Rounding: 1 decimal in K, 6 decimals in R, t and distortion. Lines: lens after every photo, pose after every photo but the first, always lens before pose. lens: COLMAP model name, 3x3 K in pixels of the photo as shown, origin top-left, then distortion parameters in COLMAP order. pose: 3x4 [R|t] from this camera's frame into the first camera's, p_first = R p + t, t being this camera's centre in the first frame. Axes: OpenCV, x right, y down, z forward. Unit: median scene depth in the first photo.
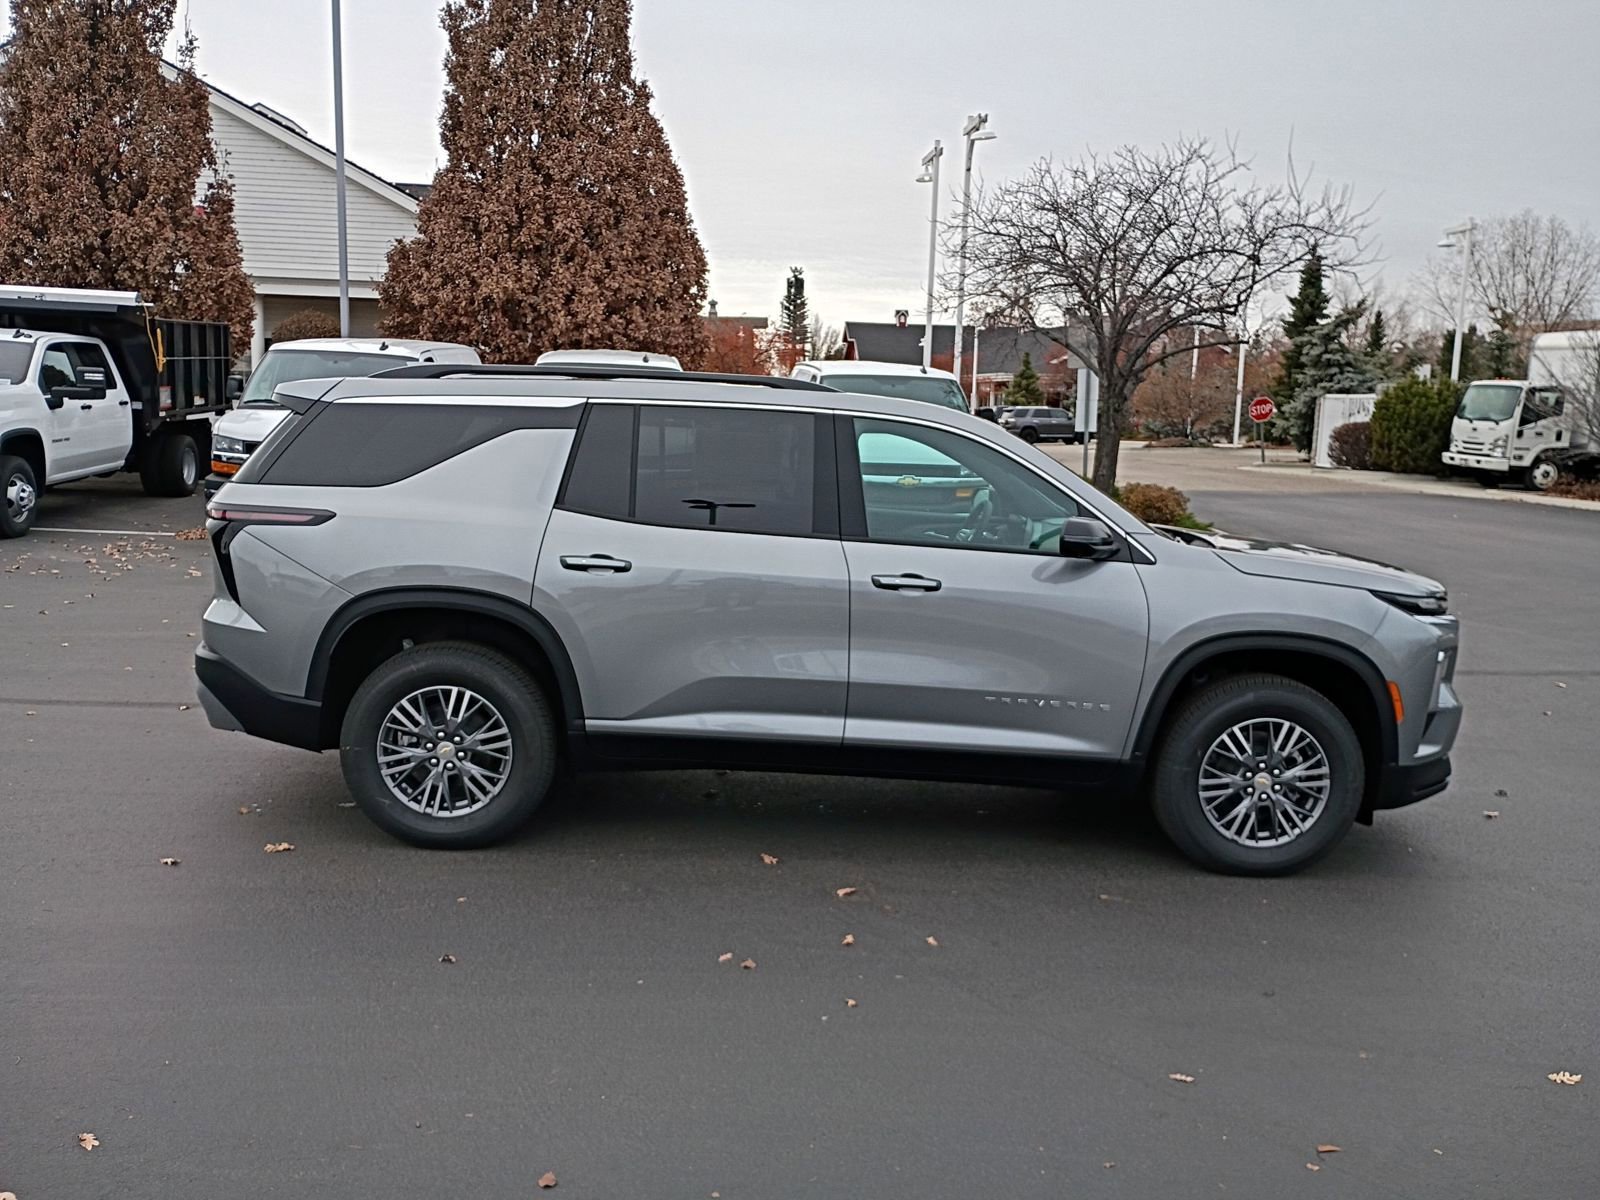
lens RADIAL K [[1404.6, 0, 779.7], [0, 1404.6, 629.5], [0, 0, 1]] dist [0.079605, -0.122212]
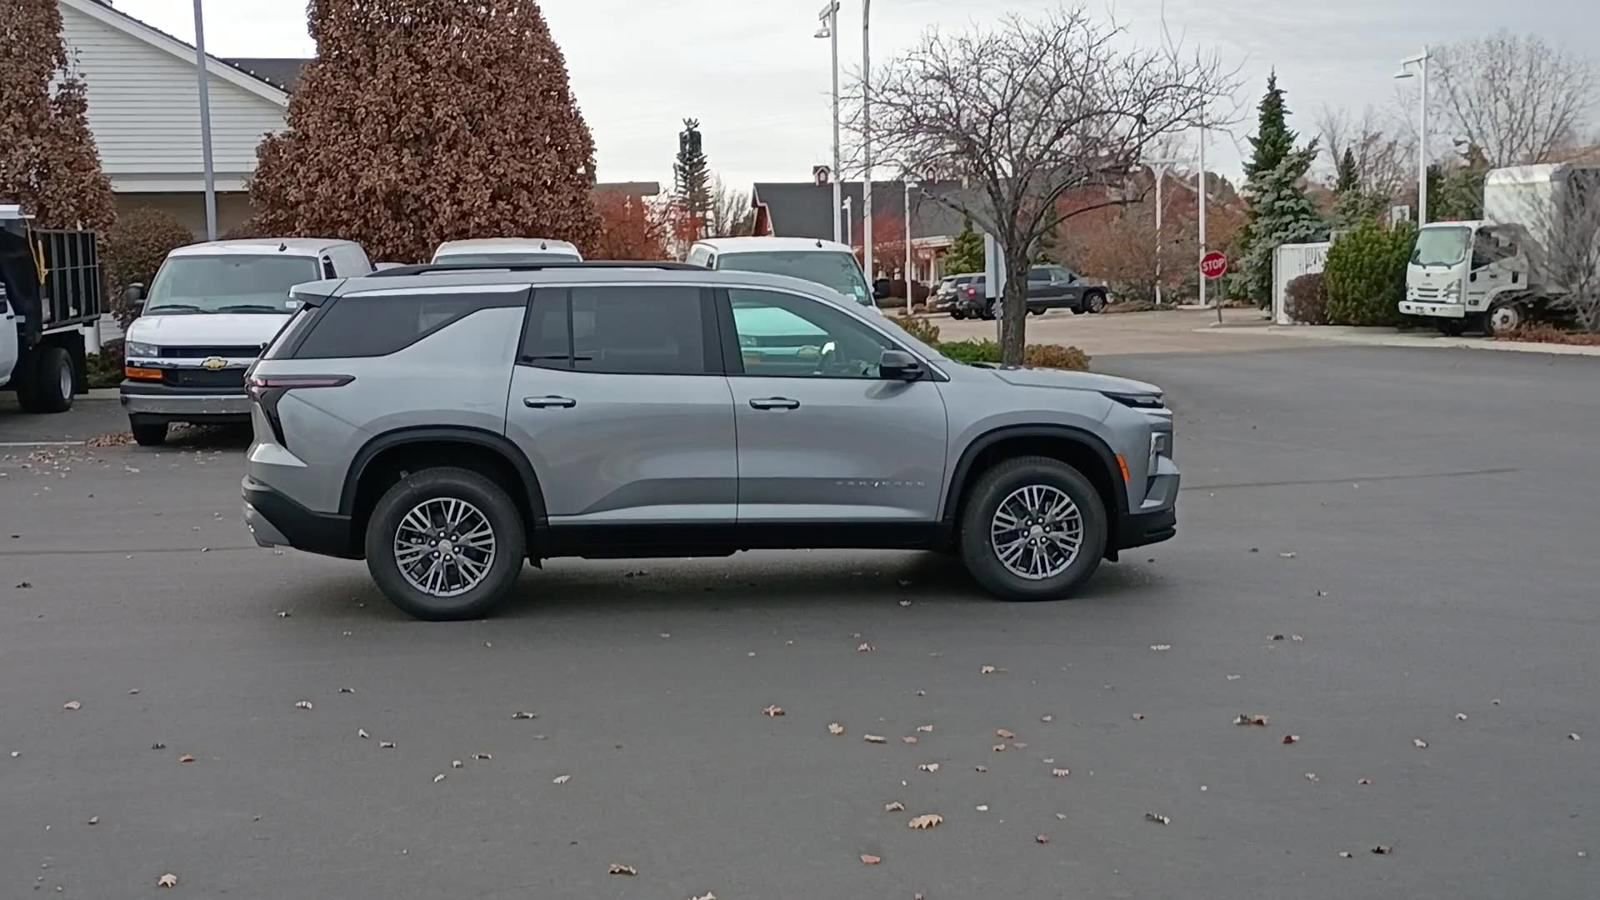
lens RADIAL K [[1746.0, 0, 800.0], [0, 1746.0, 450.0], [0, 0, 1]] dist [0.087463, -0.147684]
pose [[0.996393, -0.056497, 0.063315, 0.000725], [0.060398, 0.996278, -0.061496, 0.031794], [-0.059605, 0.065098, 0.996097, -0.191118]]
